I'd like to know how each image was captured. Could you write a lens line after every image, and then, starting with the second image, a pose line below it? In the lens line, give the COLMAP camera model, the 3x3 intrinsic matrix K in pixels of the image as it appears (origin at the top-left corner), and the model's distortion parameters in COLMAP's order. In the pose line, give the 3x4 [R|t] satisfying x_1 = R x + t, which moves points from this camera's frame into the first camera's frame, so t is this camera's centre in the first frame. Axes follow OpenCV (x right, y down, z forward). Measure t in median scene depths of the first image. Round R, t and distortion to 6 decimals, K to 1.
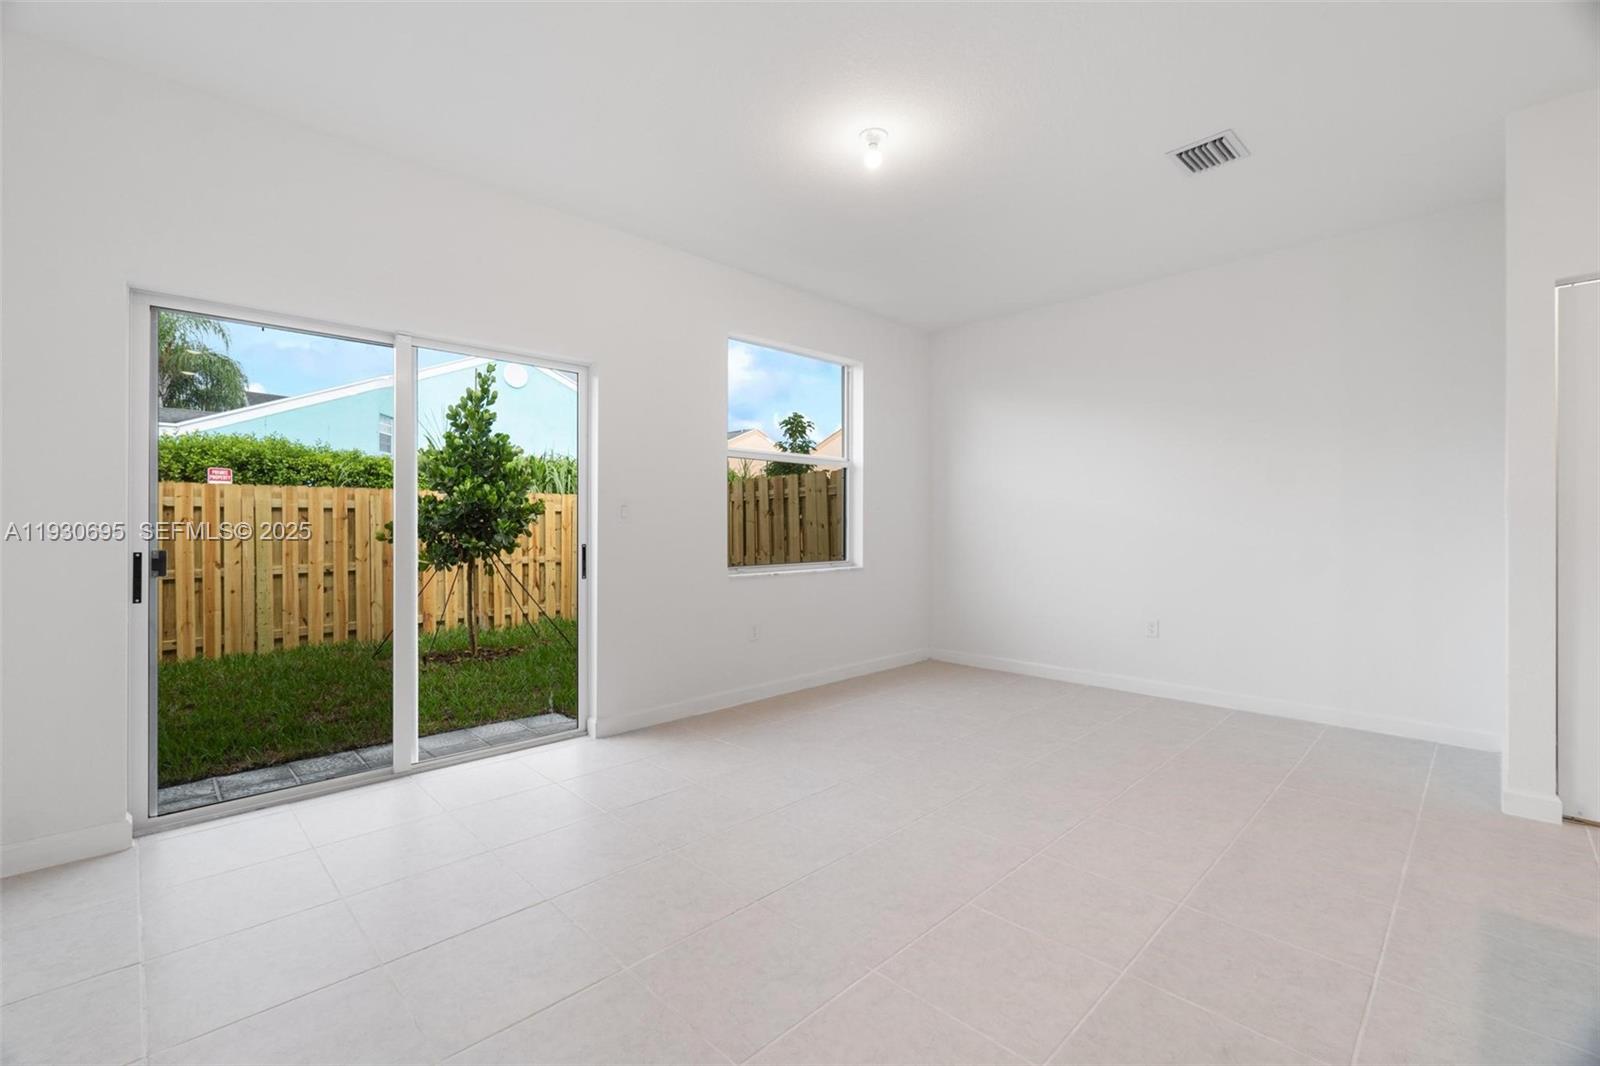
lens RADIAL K [[688.9, 0, 798.9], [0, 688.9, 526.3], [0, 0, 1]] dist [-0.000195, -0.000098]
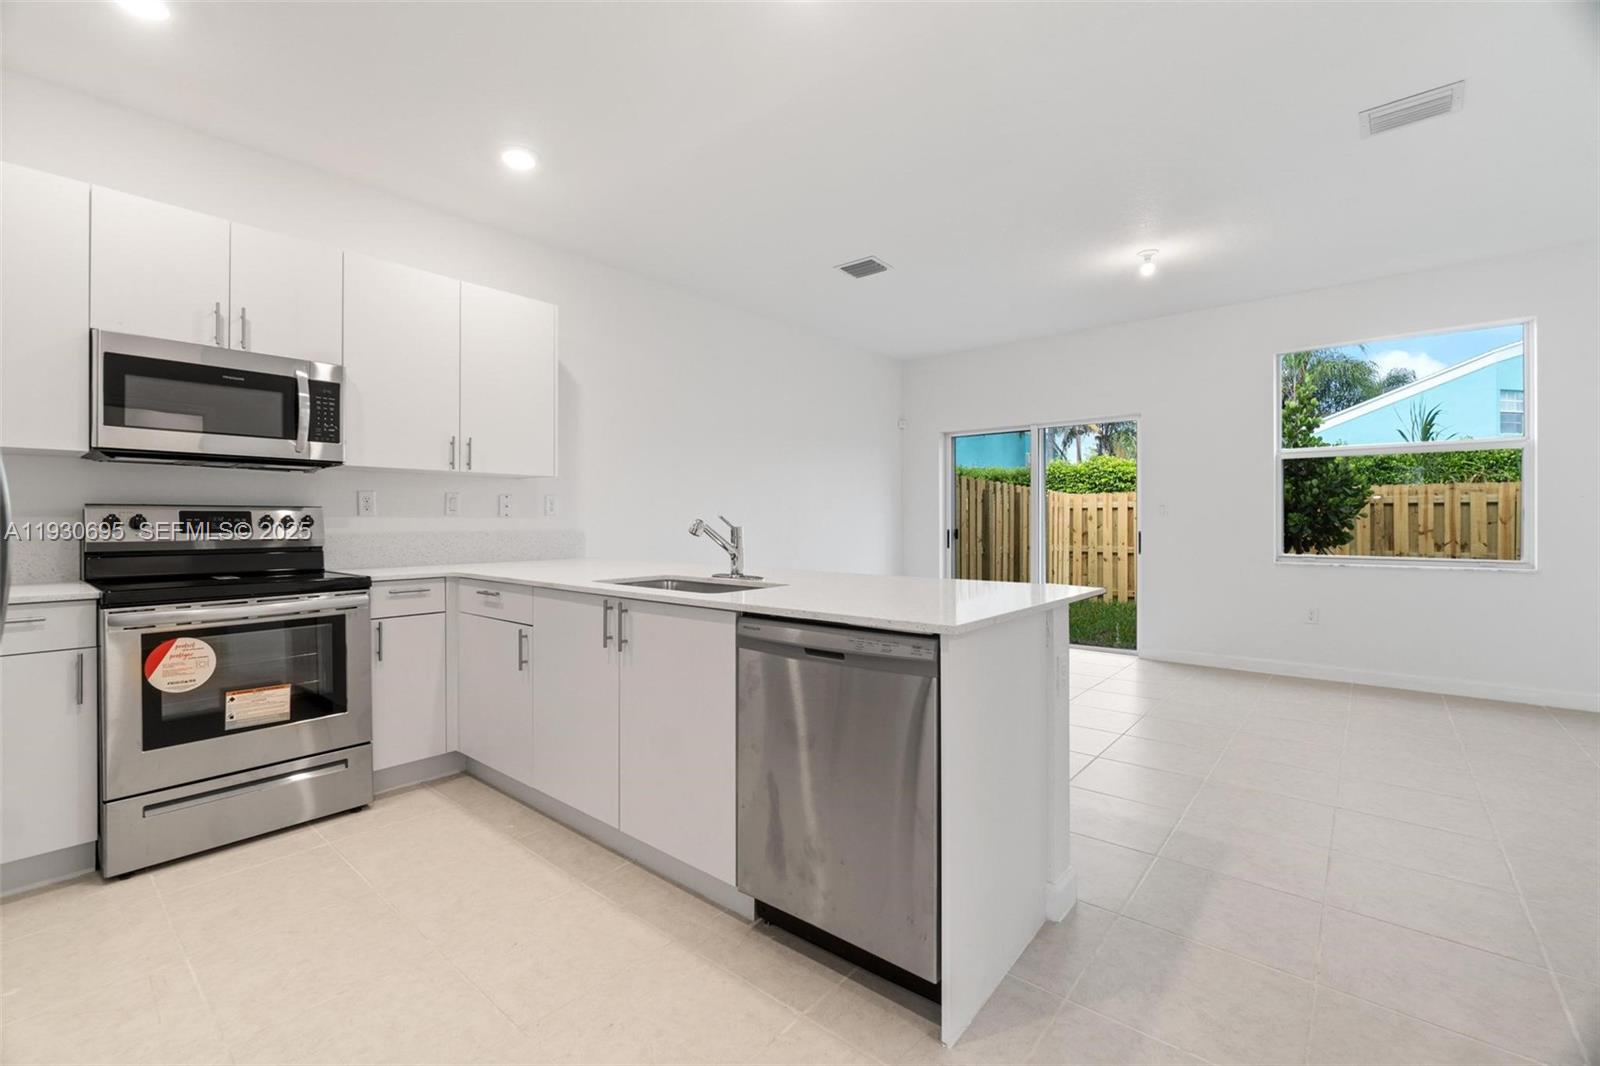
lens RADIAL K [[693.2, 0, 769.5], [0, 693.2, 517.6], [0, 0, 1]] dist [-0.025877, -0.000458]
pose [[0.080798, -0.004823, -0.996719, 0.574204], [0.001049, 0.999988, -0.004754, 0.001365], [0.996730, -0.000661, 0.080802, 0.028298]]
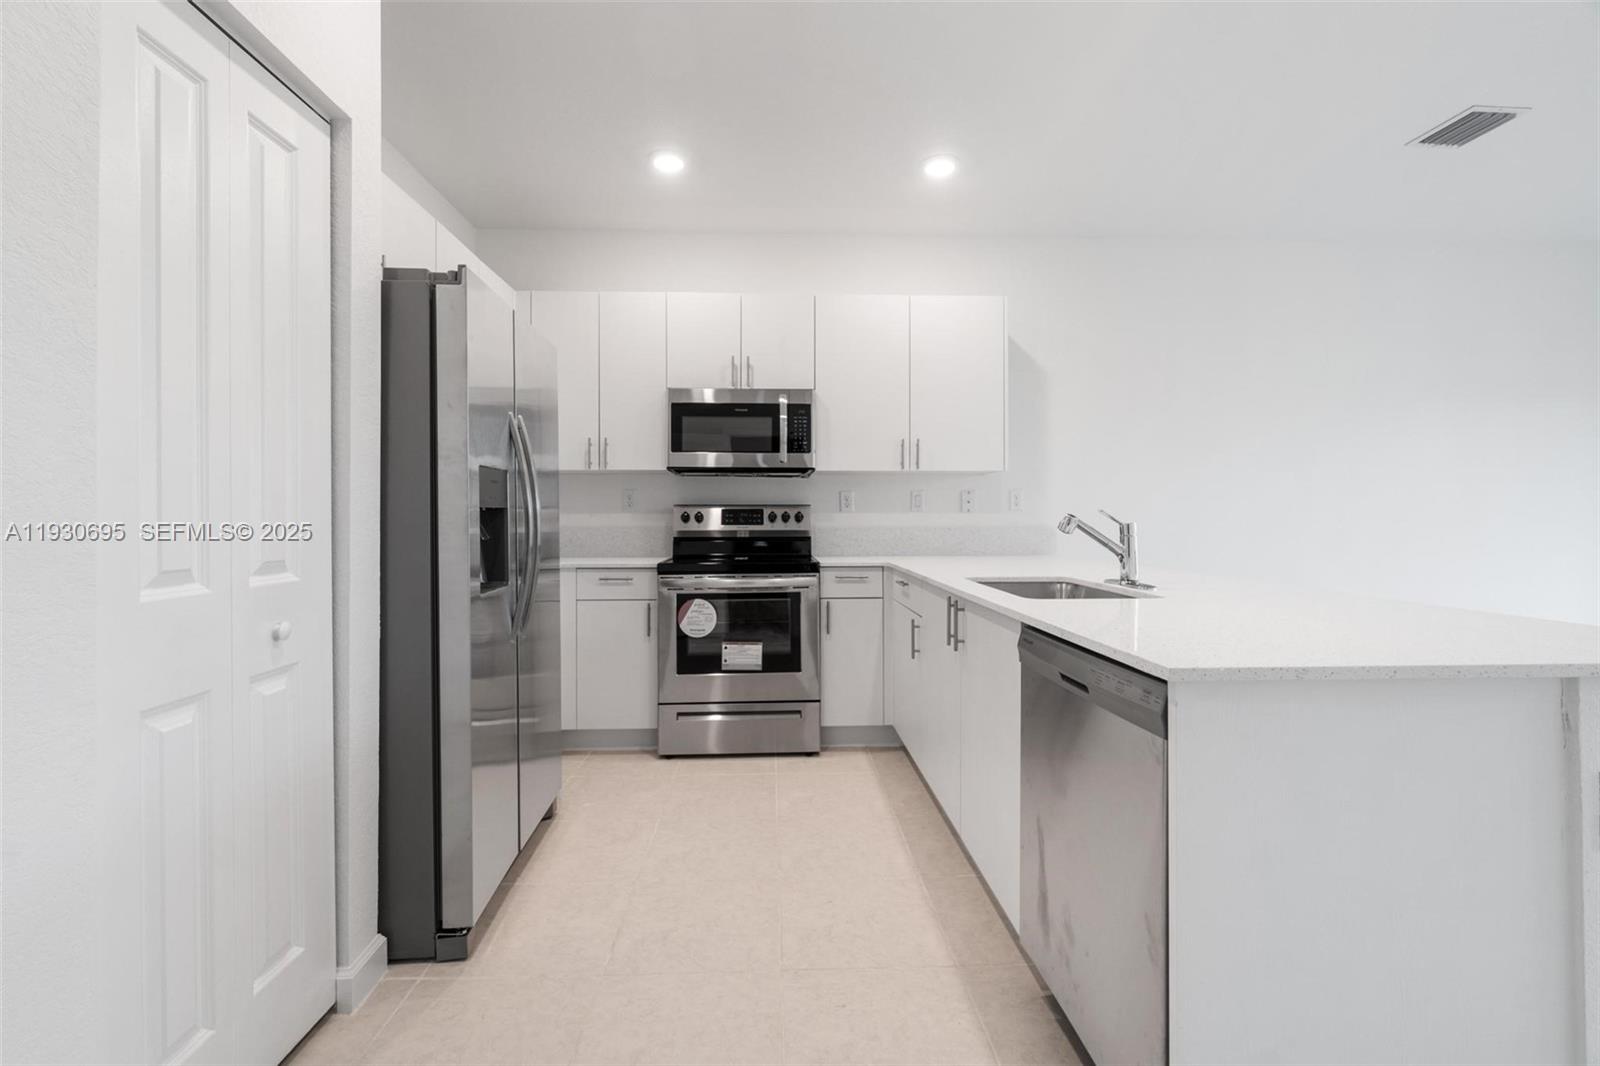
lens RADIAL K [[693.2, 0, 769.5], [0, 693.2, 517.6], [0, 0, 1]] dist [-0.025877, -0.000458]
pose [[-0.695627, 0.000053, -0.718403, 0.530449], [0.000742, 1.000000, -0.000646, 0.002343], [0.718403, -0.000983, -0.695626, 0.133875]]
